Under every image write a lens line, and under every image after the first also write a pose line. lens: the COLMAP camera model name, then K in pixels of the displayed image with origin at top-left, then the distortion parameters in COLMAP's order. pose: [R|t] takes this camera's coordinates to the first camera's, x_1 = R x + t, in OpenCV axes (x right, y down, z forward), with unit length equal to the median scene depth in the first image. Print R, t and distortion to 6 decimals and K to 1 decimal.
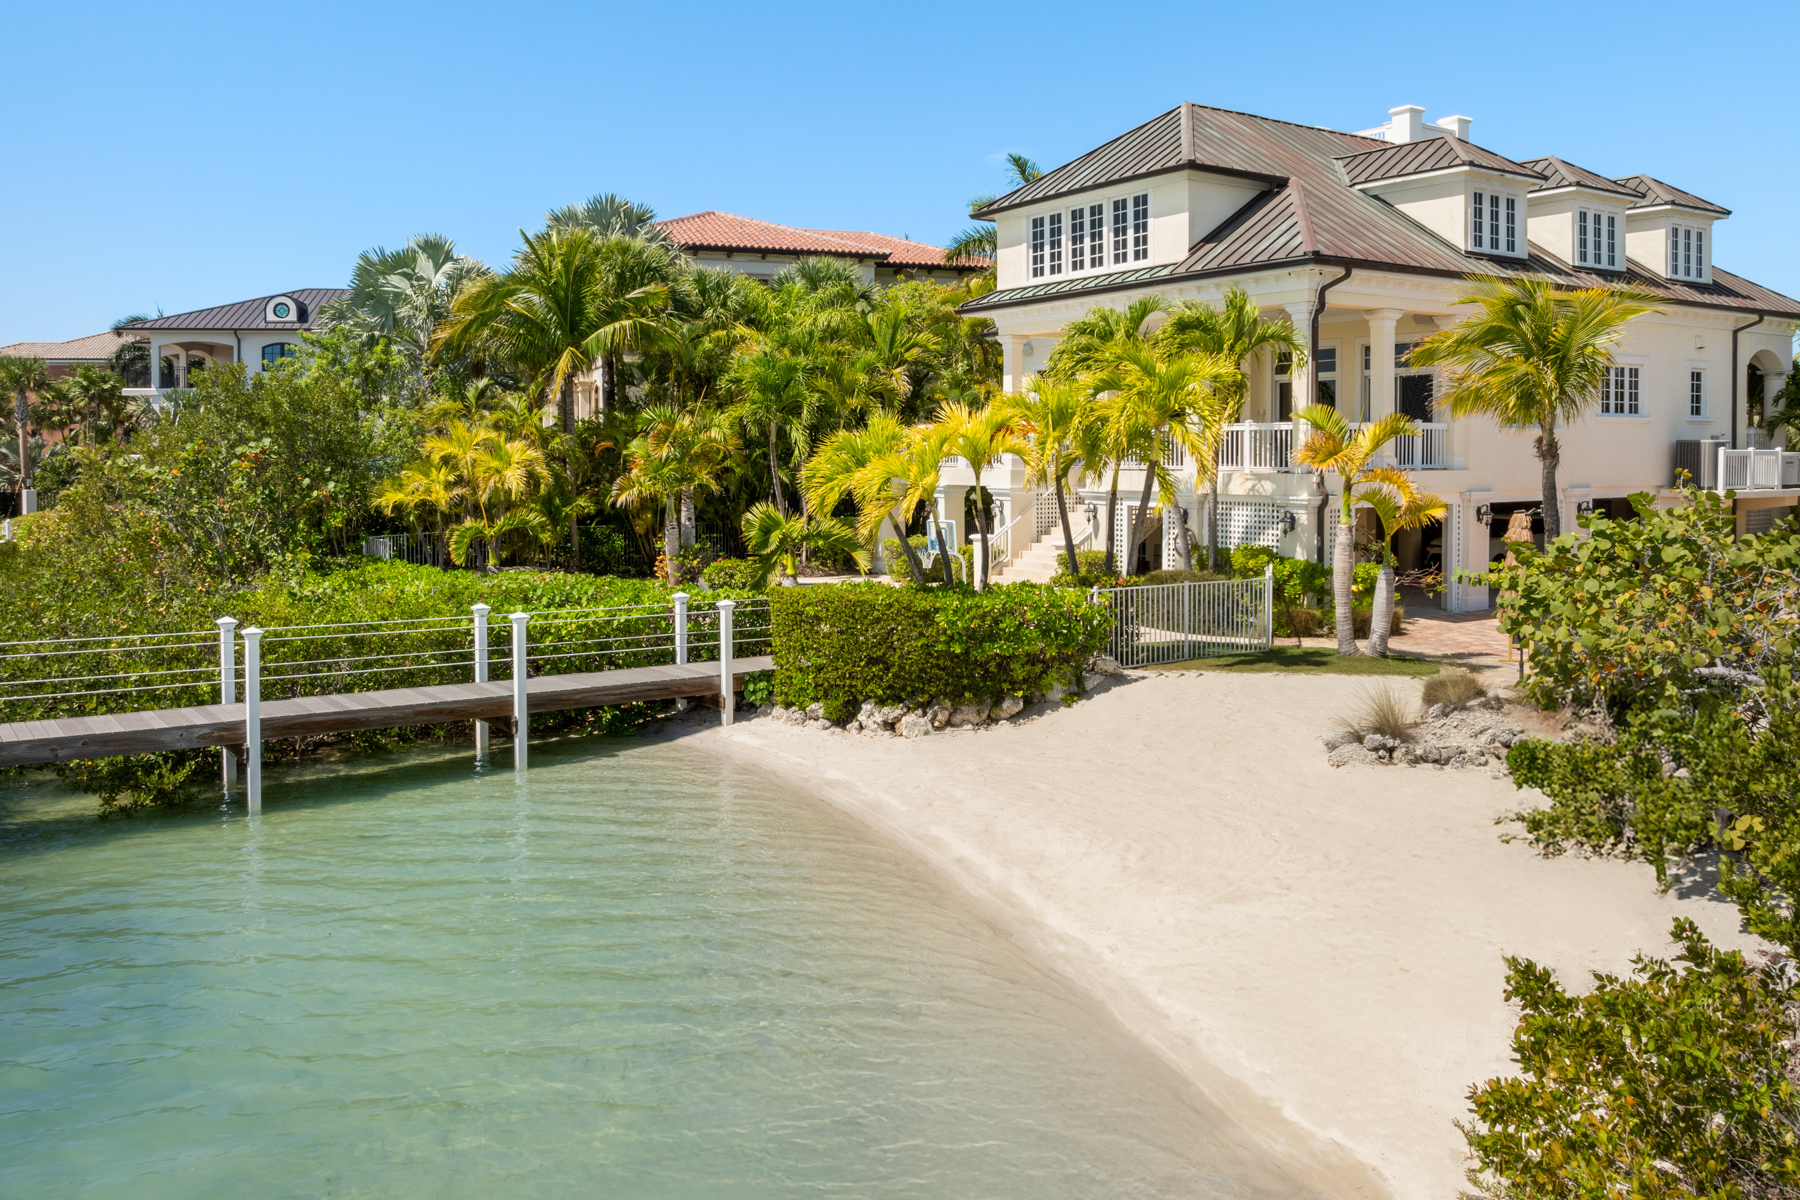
lens RADIAL K [[1407.5, 0, 897.6], [0, 1407.5, 521.1], [0, 0, 1]] dist [-0.056152, 0.010497]
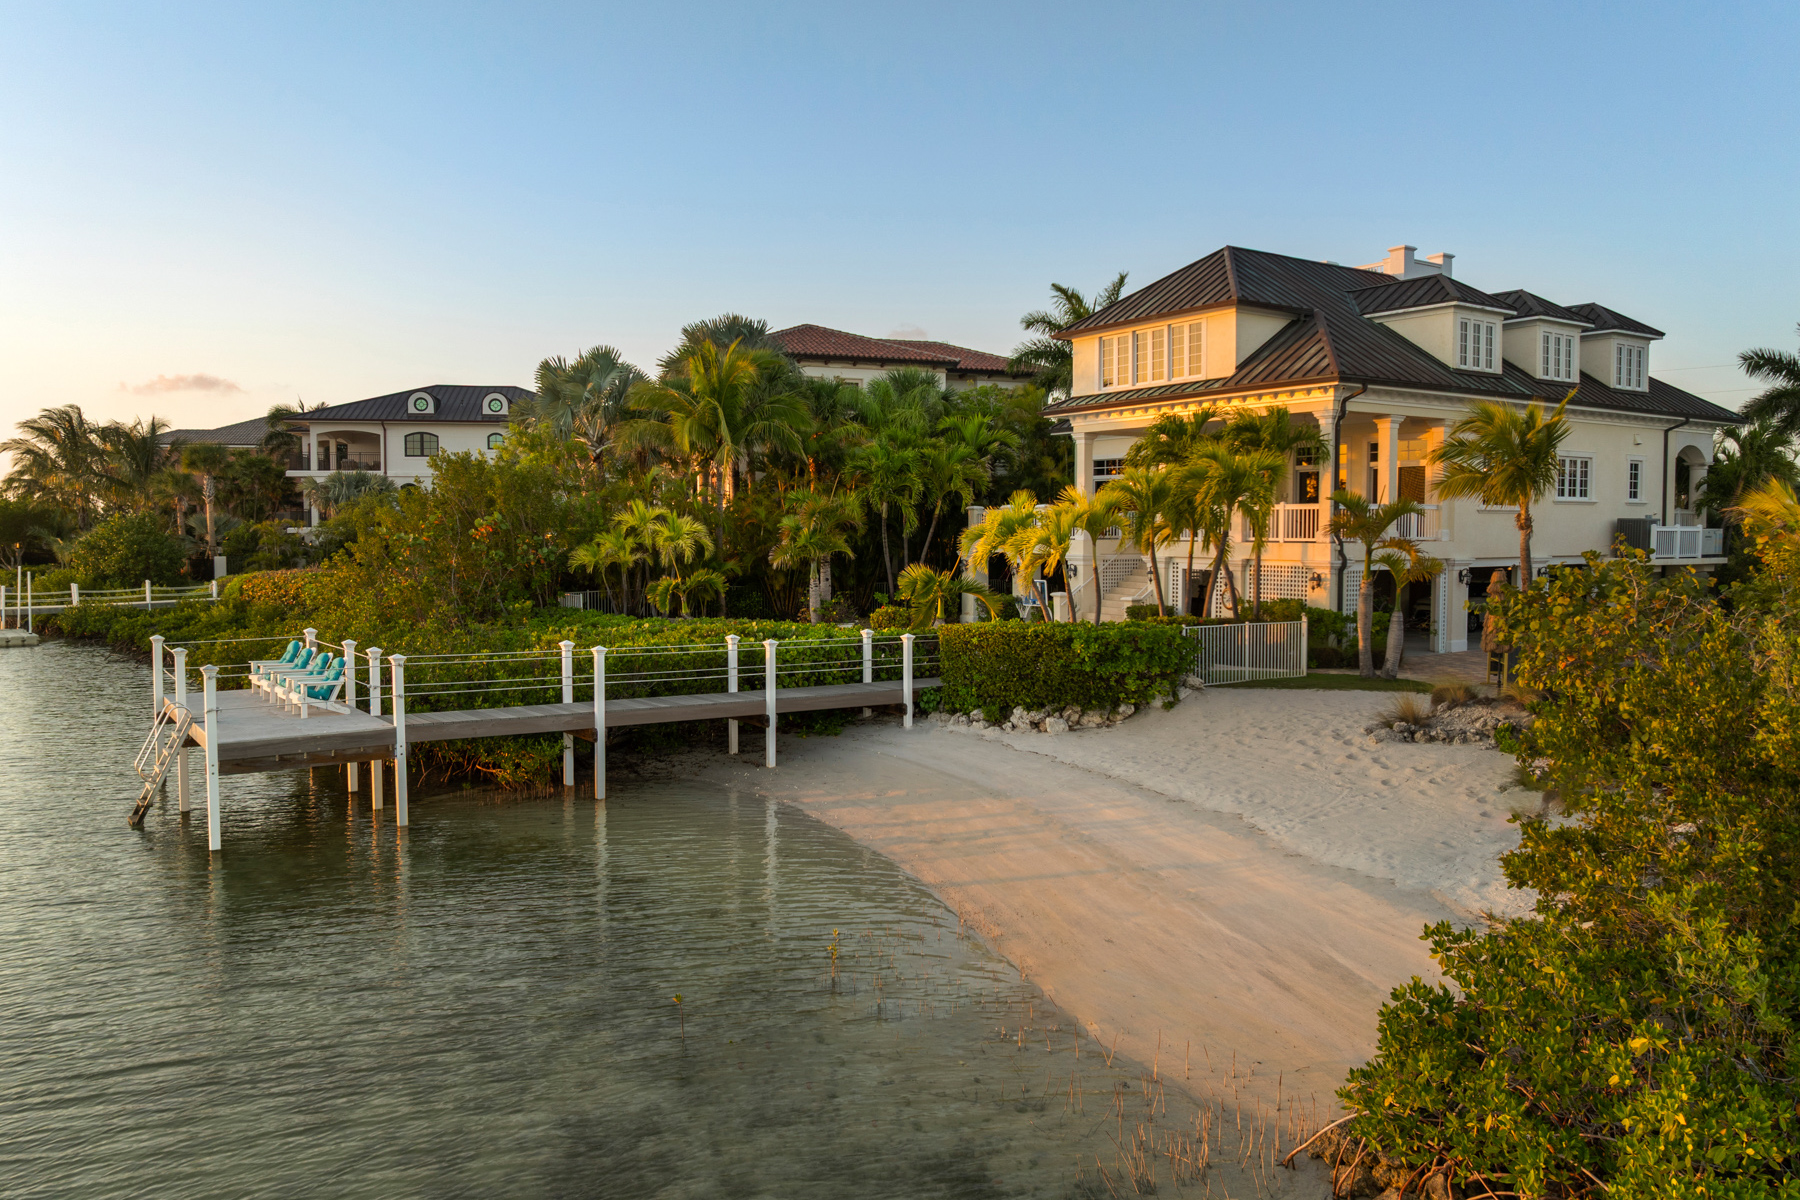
lens RADIAL K [[1286.6, 0, 875.5], [0, 1286.6, 626.3], [0, 0, 1]] dist [-0.056358, -0.009703]
pose [[0.999786, 0.003950, -0.020283, -0.099166], [-0.003396, 0.999622, 0.027268, 0.012091], [0.020383, -0.027193, 0.999422, -0.181019]]
